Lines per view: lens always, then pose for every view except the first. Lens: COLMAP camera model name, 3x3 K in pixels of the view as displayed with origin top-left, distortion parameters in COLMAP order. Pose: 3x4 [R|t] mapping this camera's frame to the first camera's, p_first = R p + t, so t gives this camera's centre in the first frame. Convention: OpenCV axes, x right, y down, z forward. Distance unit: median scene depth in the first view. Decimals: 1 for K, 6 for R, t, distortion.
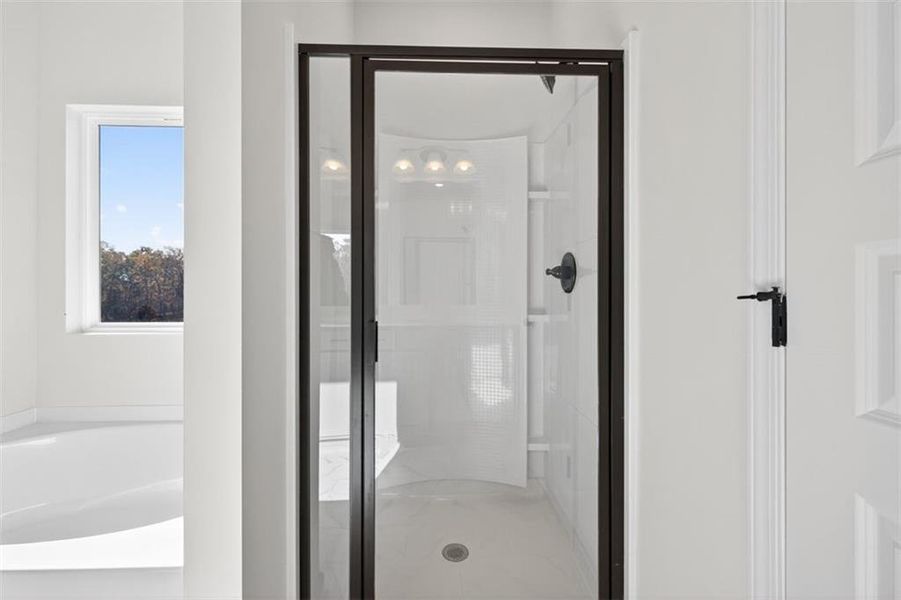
lens RADIAL K [[375.7, 0, 450.6], [0, 375.7, 294.0], [0, 0, 1]] dist [0.005250, -0.000823]
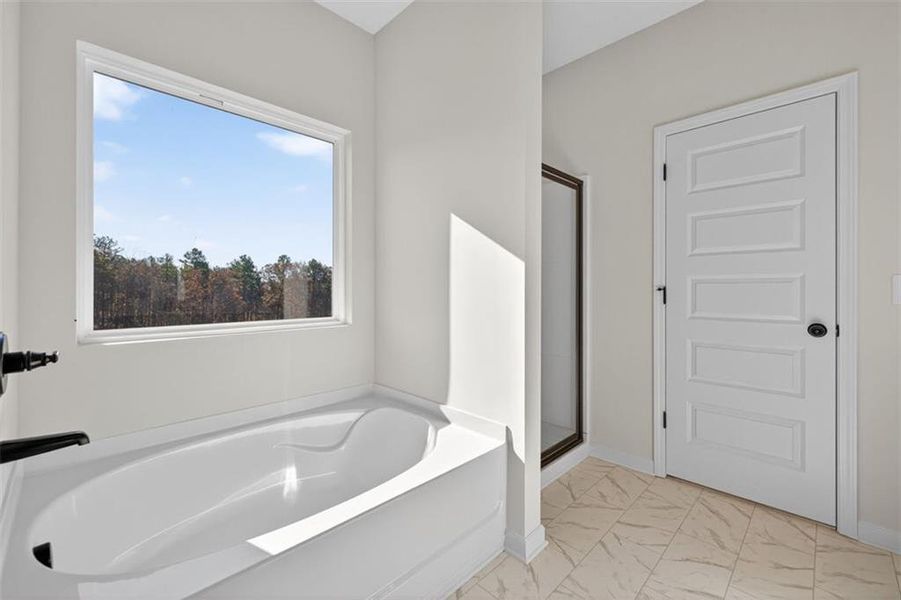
lens RADIAL K [[375.7, 0, 450.6], [0, 375.7, 294.5], [0, 0, 1]] dist [0.005250, -0.000823]
pose [[0.728132, -0.009992, 0.685364, -1.647390], [0.010484, 0.999939, 0.003440, 0.012186], [-0.685357, 0.004681, 0.728192, -0.088680]]
